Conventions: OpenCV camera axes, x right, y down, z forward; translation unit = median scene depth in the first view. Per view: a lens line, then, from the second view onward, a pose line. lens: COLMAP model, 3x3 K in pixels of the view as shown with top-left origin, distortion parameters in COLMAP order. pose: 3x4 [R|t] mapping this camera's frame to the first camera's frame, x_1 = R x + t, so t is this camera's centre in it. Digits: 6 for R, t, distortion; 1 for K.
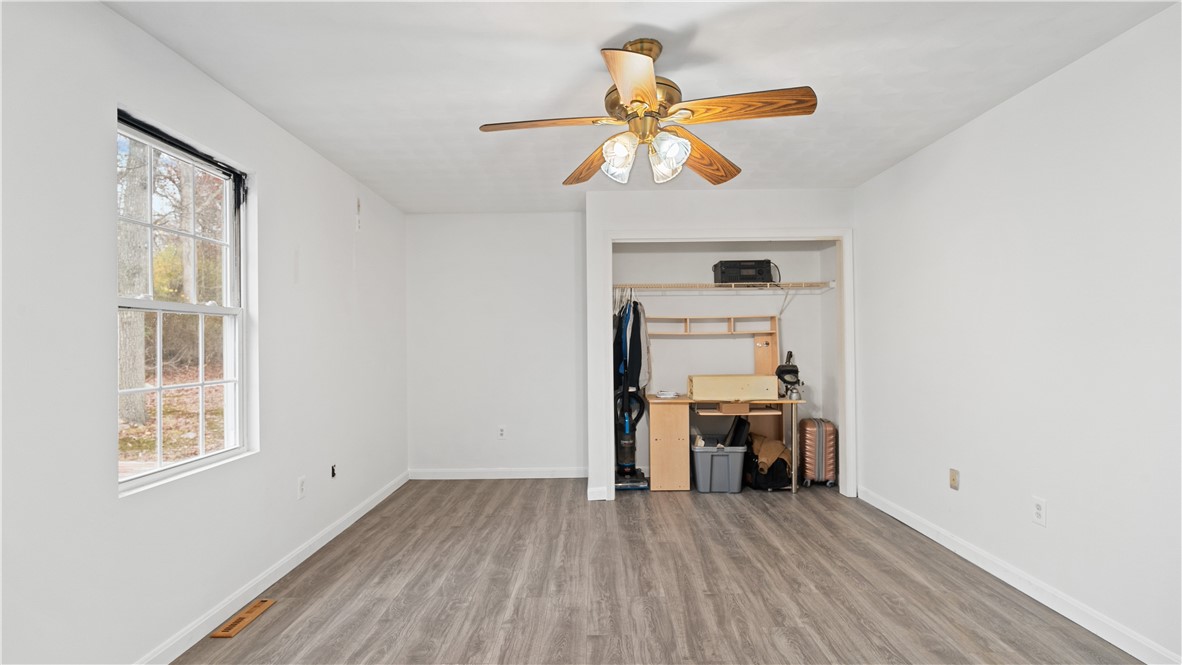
lens RADIAL K [[552.5, 0, 583.5], [0, 552.5, 334.2], [0, 0, 1]] dist [-0.004990, -0.000499]
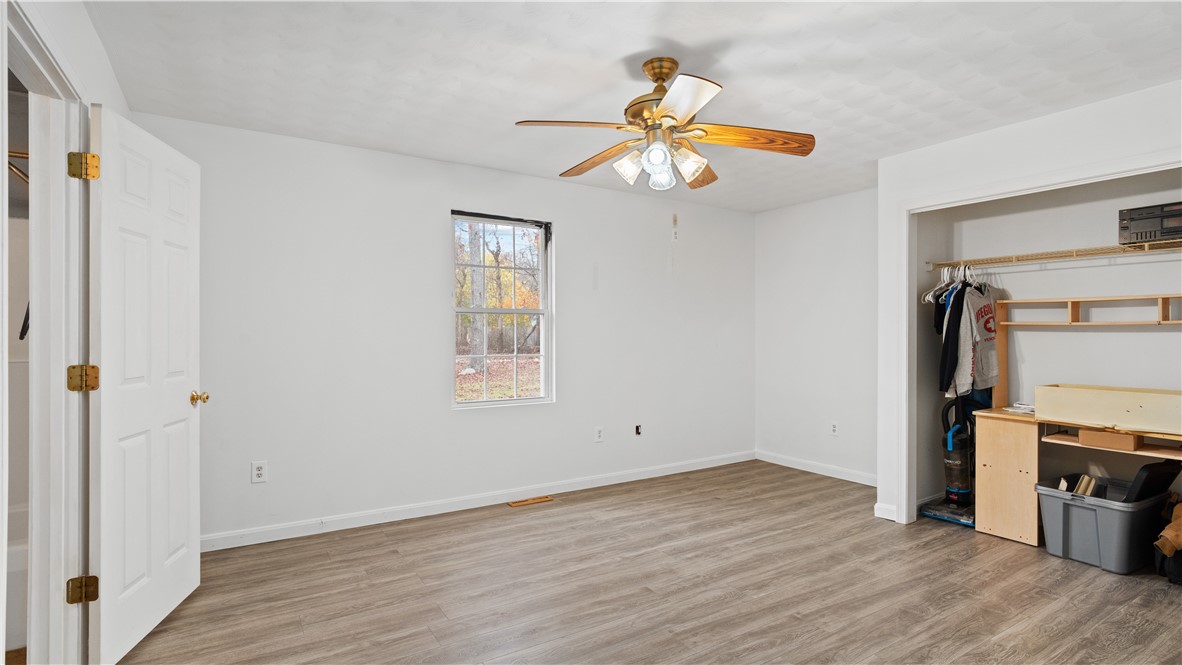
lens RADIAL K [[566.3, 0, 587.4], [0, 566.3, 328.9], [0, 0, 1]] dist [-0.002032, 0.000491]
pose [[0.549172, 0.005554, -0.835691, 0.698987], [0.003286, 0.999956, 0.008805, -0.004514], [0.835703, -0.007581, 0.549129, 0.186747]]
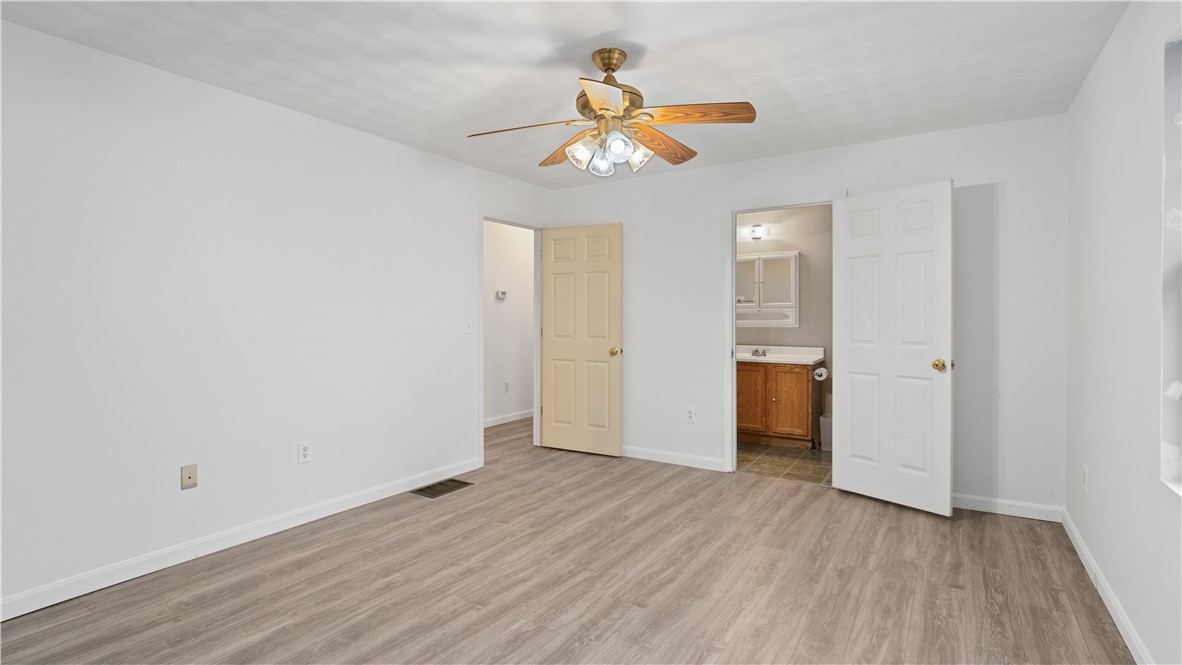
lens RADIAL K [[566.3, 0, 587.4], [0, 566.3, 328.9], [0, 0, 1]] dist [-0.002032, 0.000491]
pose [[-0.845712, -0.003549, 0.533628, -0.337043], [0.001130, 0.999964, 0.008440, 0.024201], [-0.533638, 0.007740, -0.845677, 1.440967]]
